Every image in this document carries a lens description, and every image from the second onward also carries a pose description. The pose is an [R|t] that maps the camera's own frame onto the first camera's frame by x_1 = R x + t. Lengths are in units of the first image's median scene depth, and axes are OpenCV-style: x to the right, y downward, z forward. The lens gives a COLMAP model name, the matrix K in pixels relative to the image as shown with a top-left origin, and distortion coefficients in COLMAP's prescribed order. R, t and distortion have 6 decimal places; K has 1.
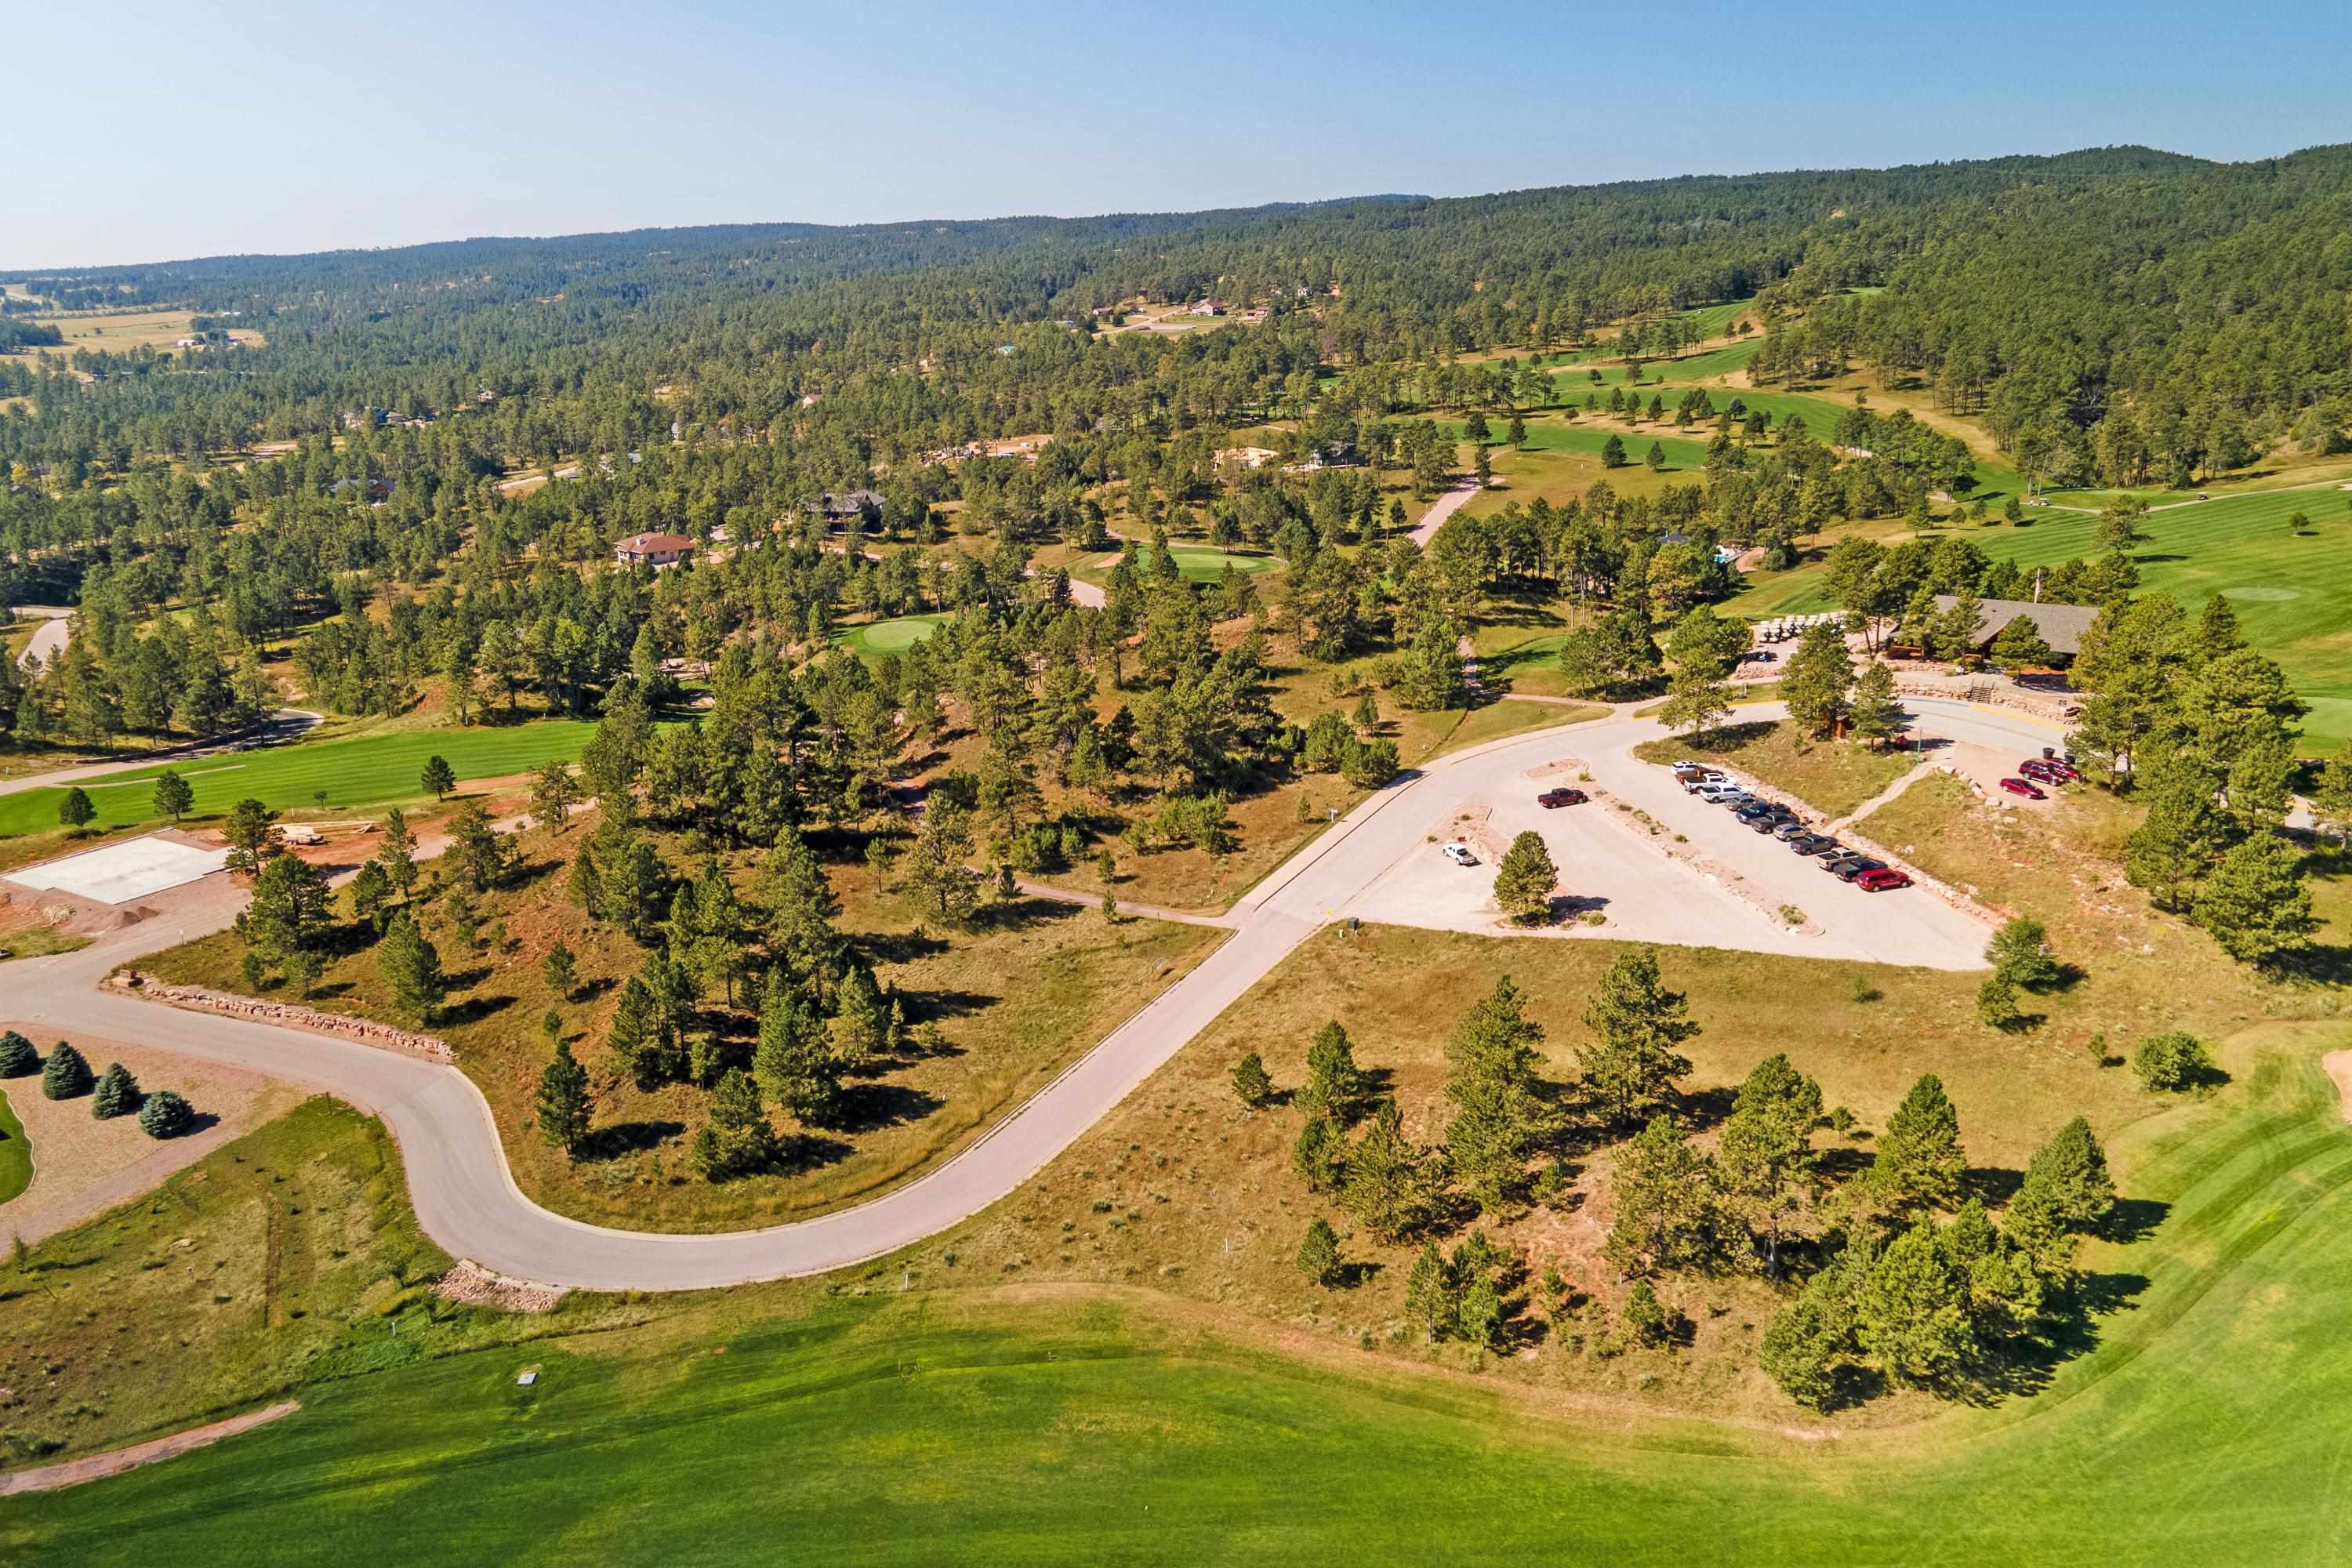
lens RADIAL K [[1721.1, 0, 1172.1], [0, 1721.1, 712.4], [0, 0, 1]] dist [0.028503, 0.026606]
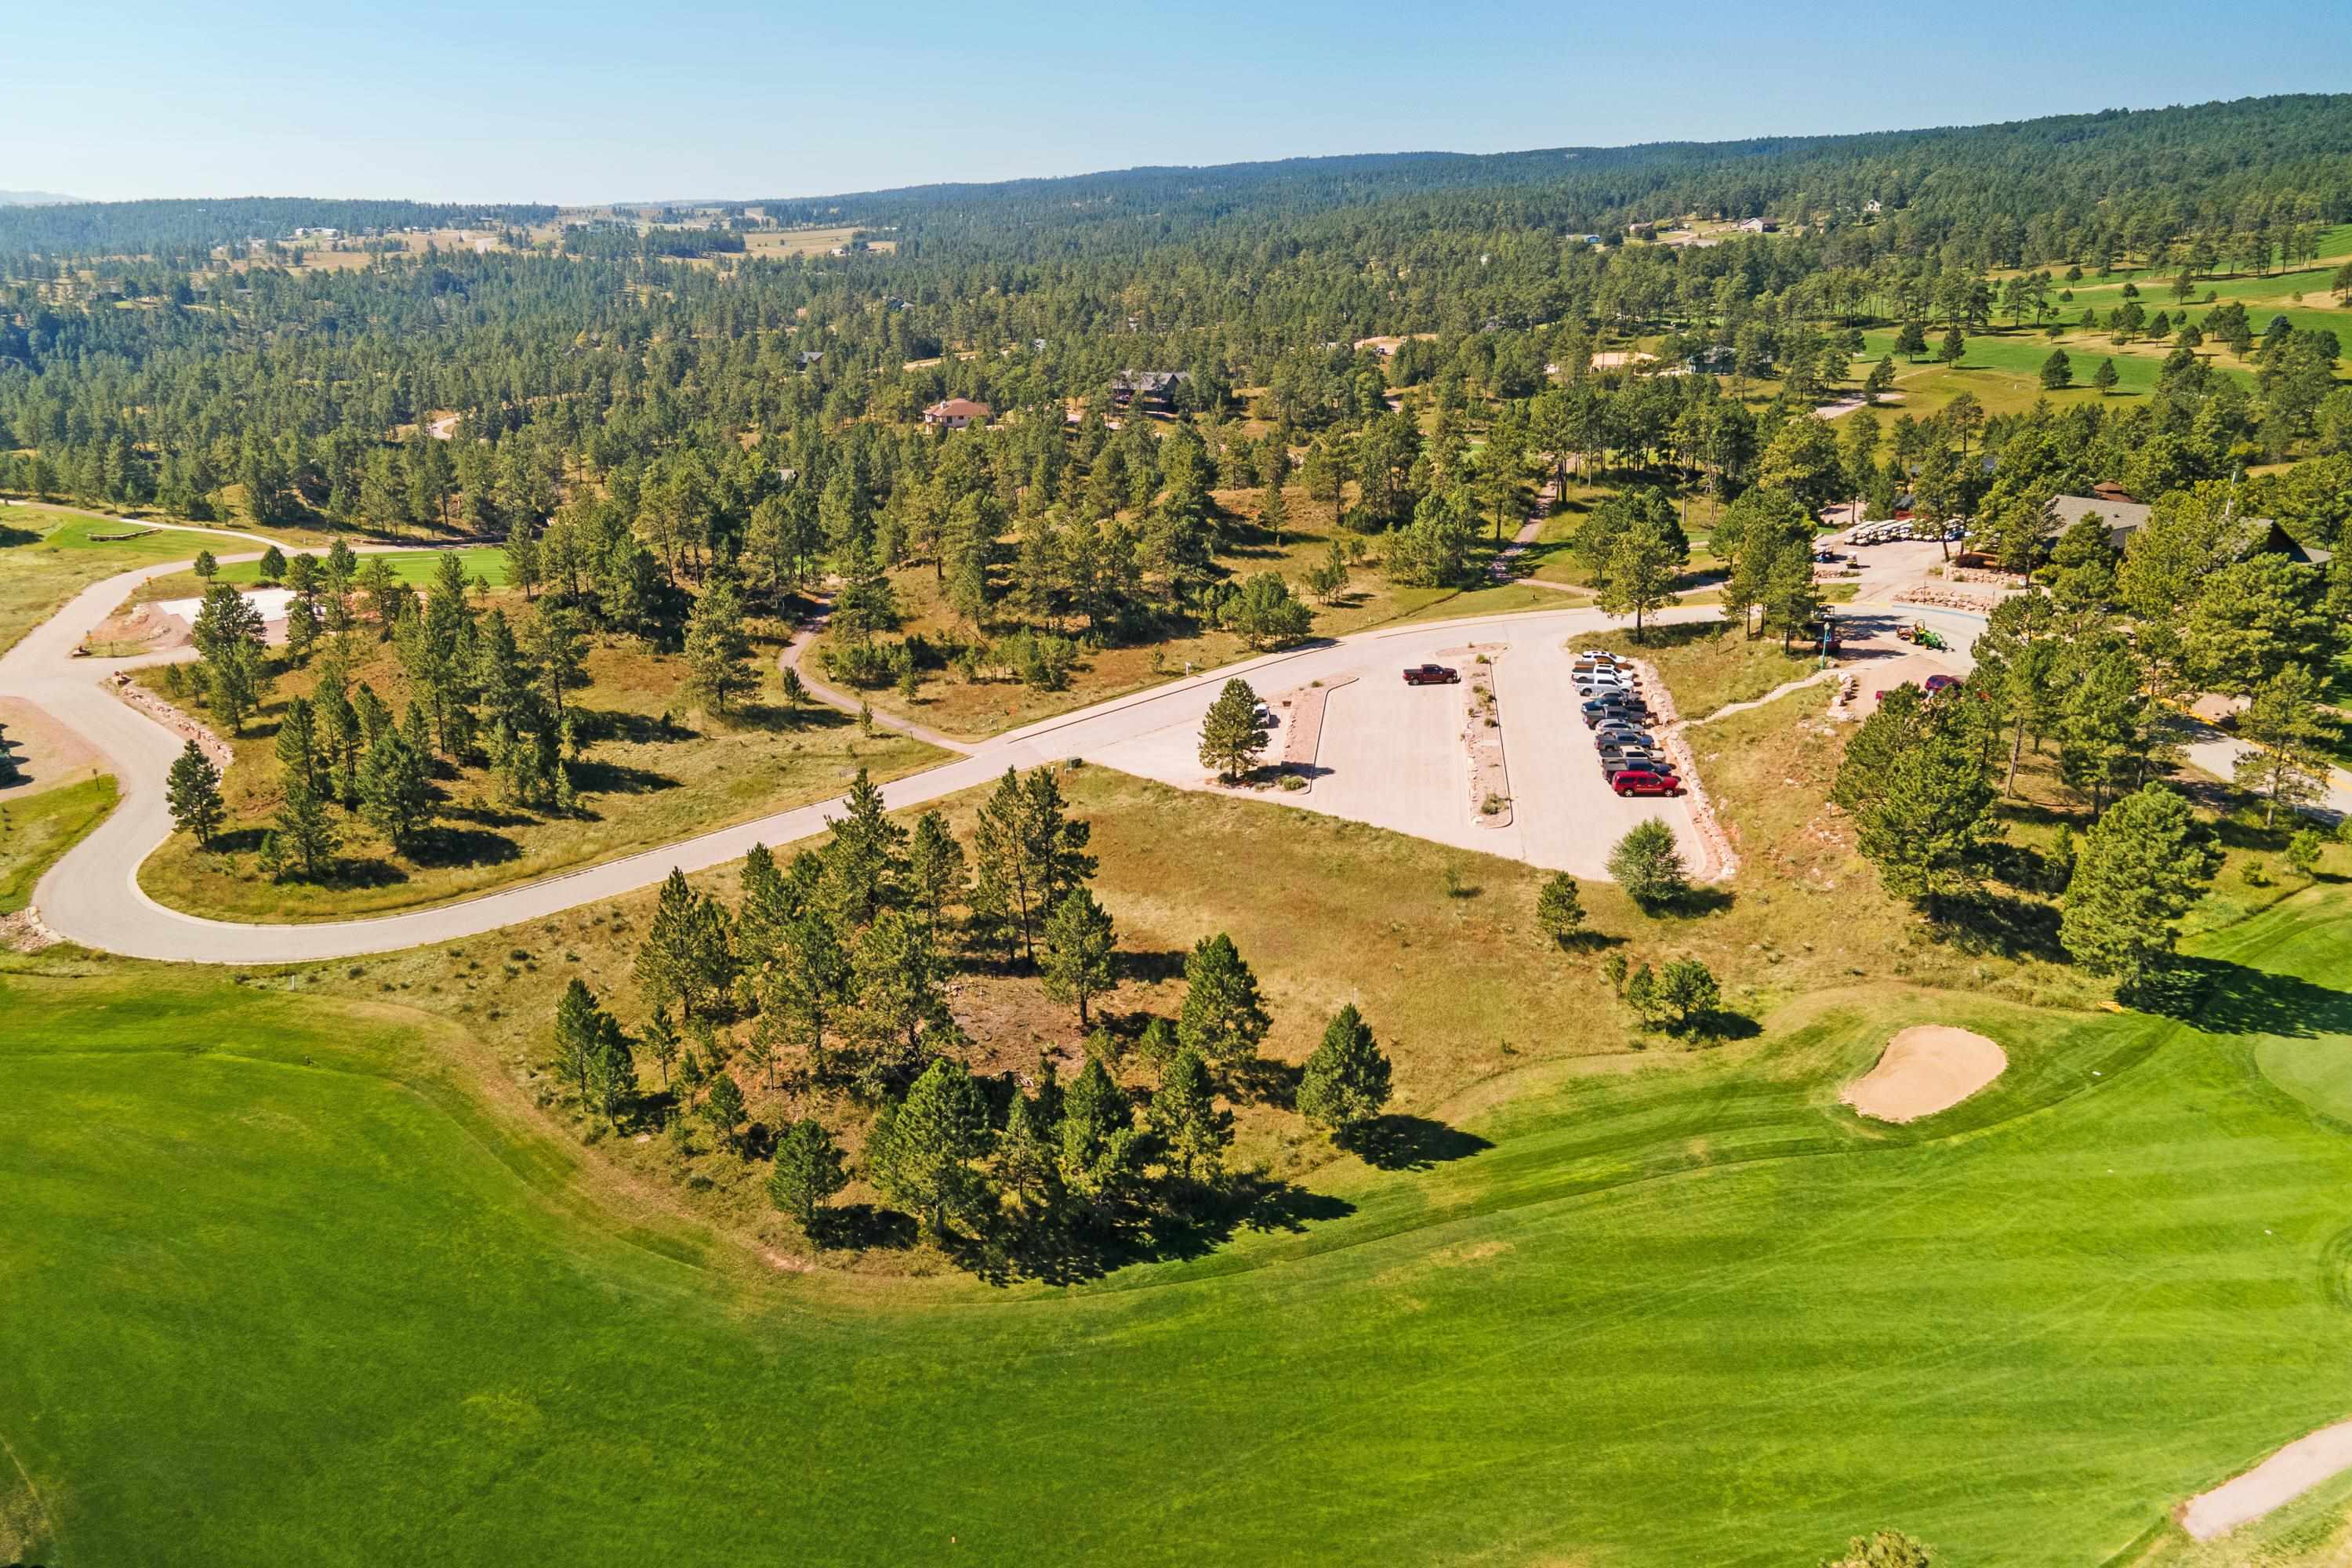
lens RADIAL K [[1711.1, 0, 1176.0], [0, 1711.1, 784.0], [0, 0, 1]] dist [0.025368, 0.020992]
pose [[0.932167, 0.128263, -0.338545, 0.481662], [-0.103339, 0.990500, 0.090726, 0.045493], [0.346966, -0.049587, 0.936566, 0.161448]]
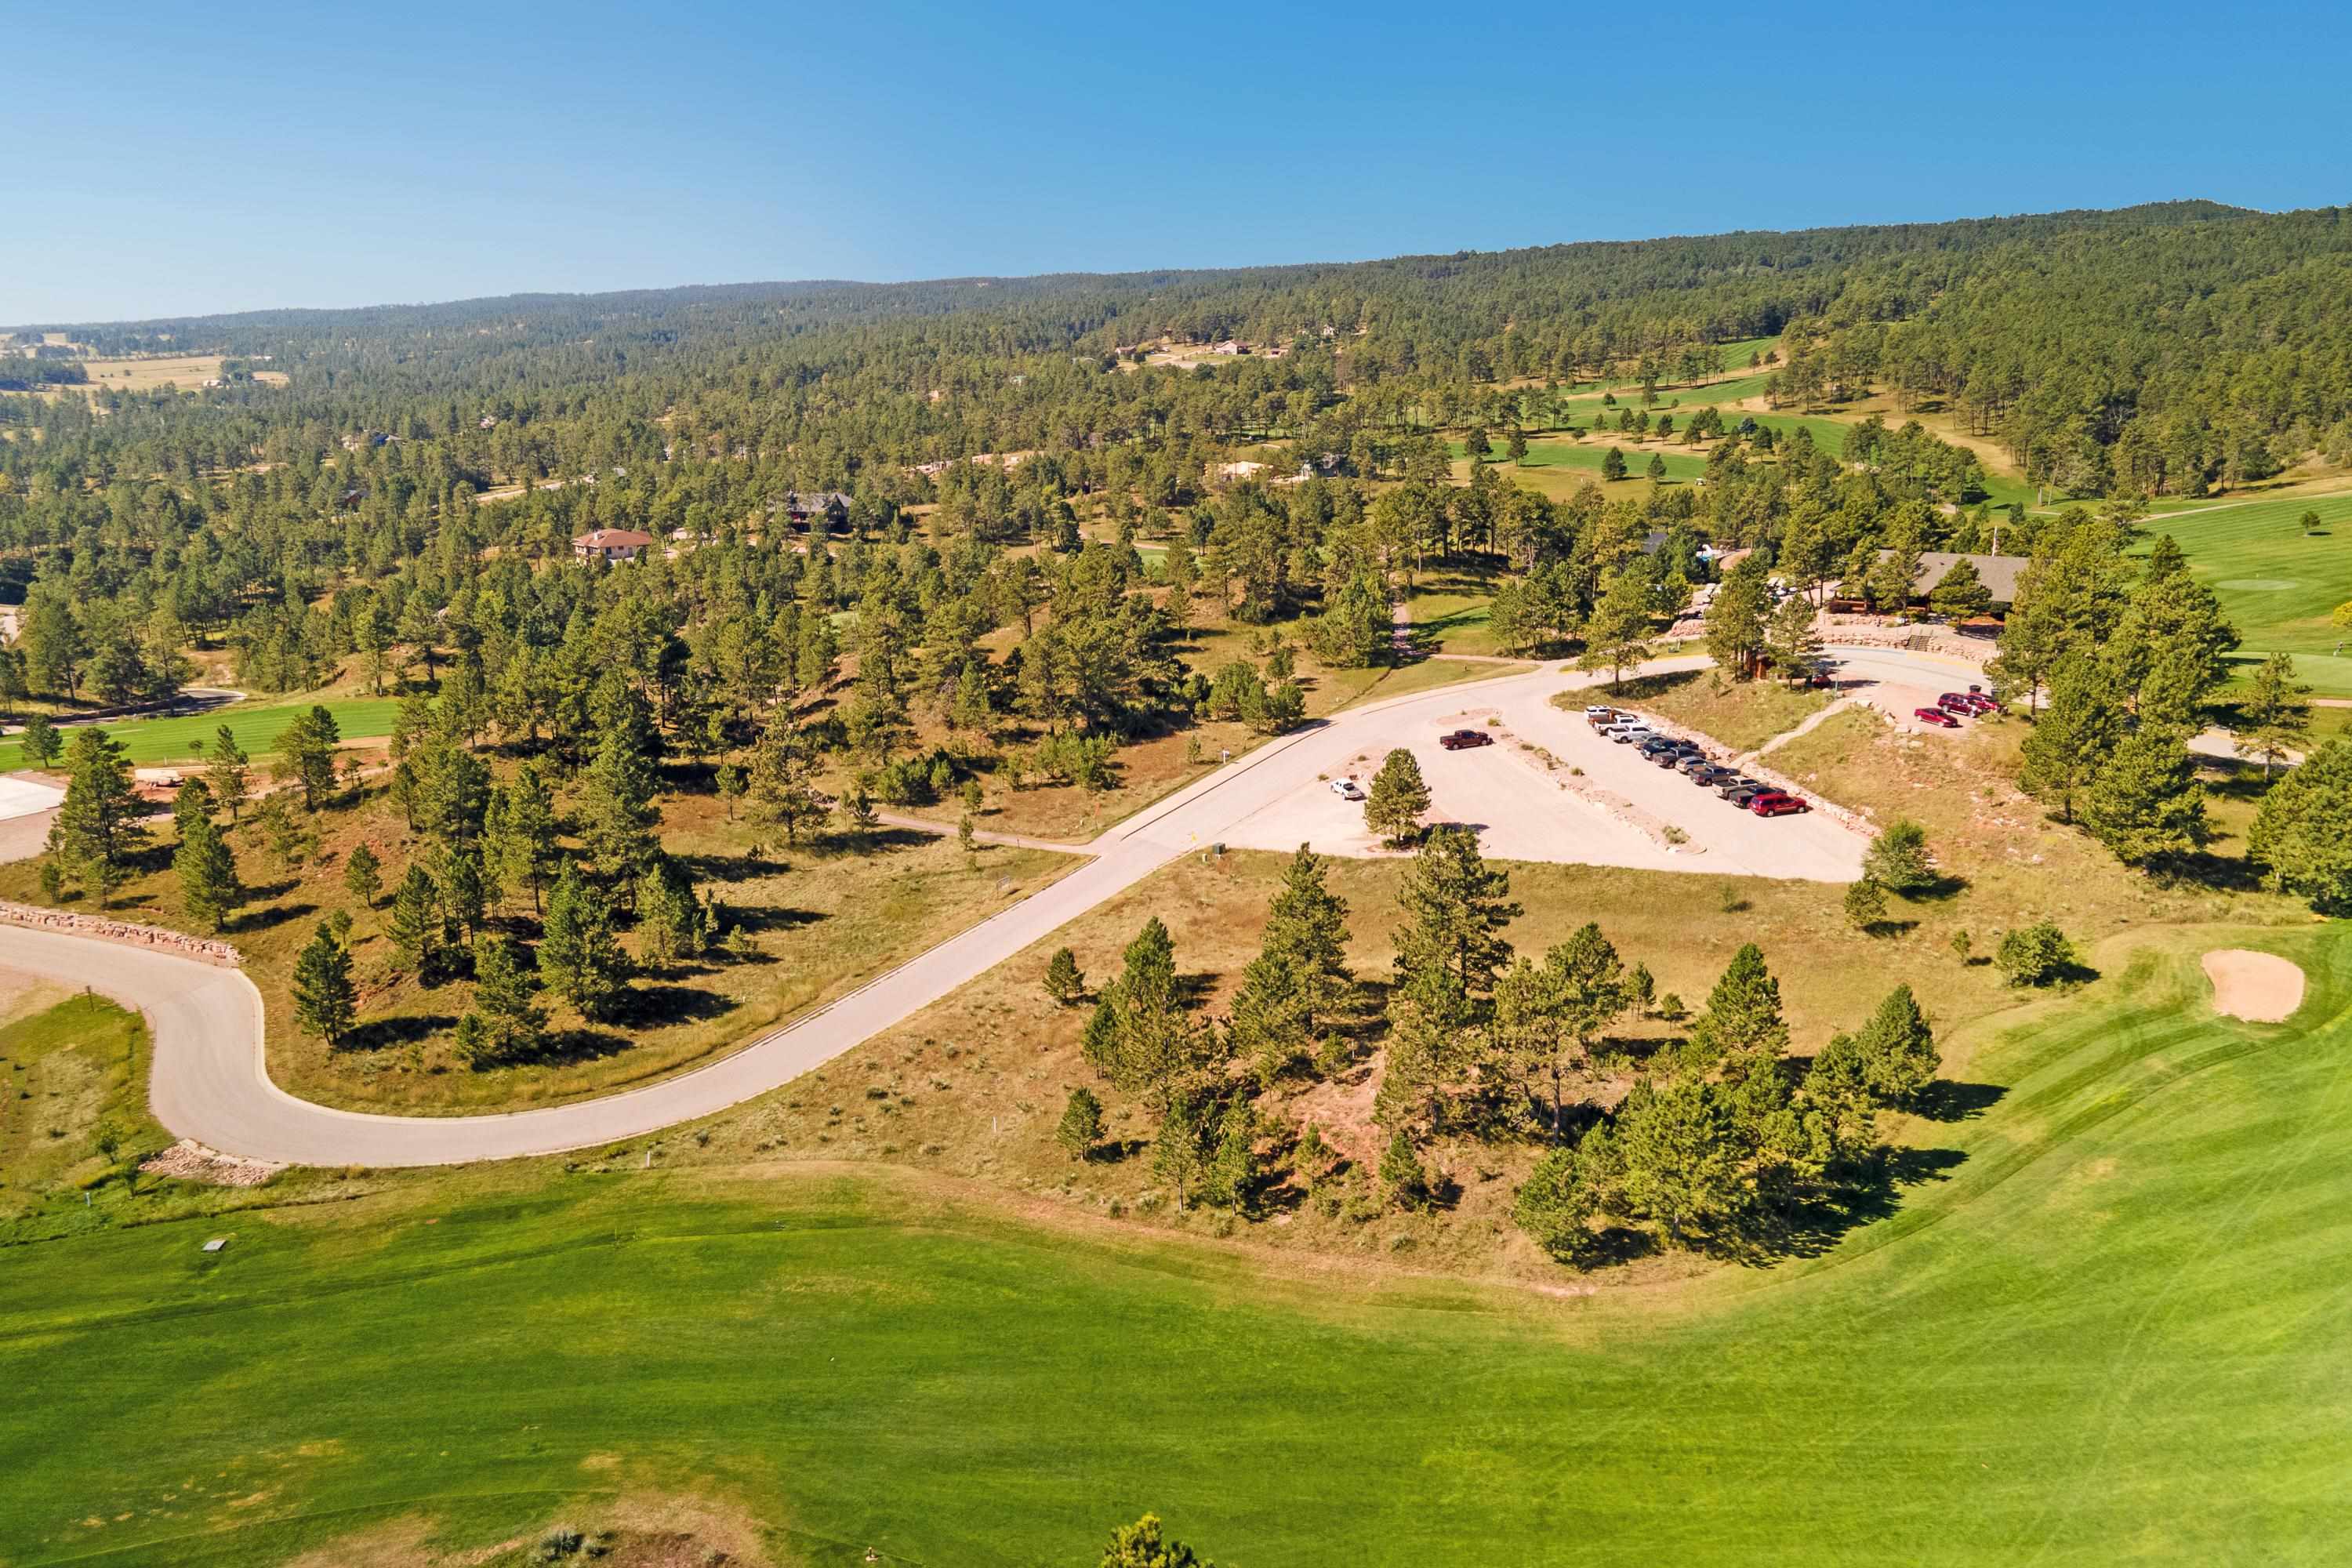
lens RADIAL K [[1752.4, 0, 1189.3], [0, 1752.4, 749.3], [0, 0, 1]] dist [0.019974, 0.050734]
pose [[0.999757, 0.010587, -0.019310, 0.109899], [-0.010981, 0.999732, -0.020379, 0.089893], [0.019089, 0.020586, 0.999606, 0.039914]]
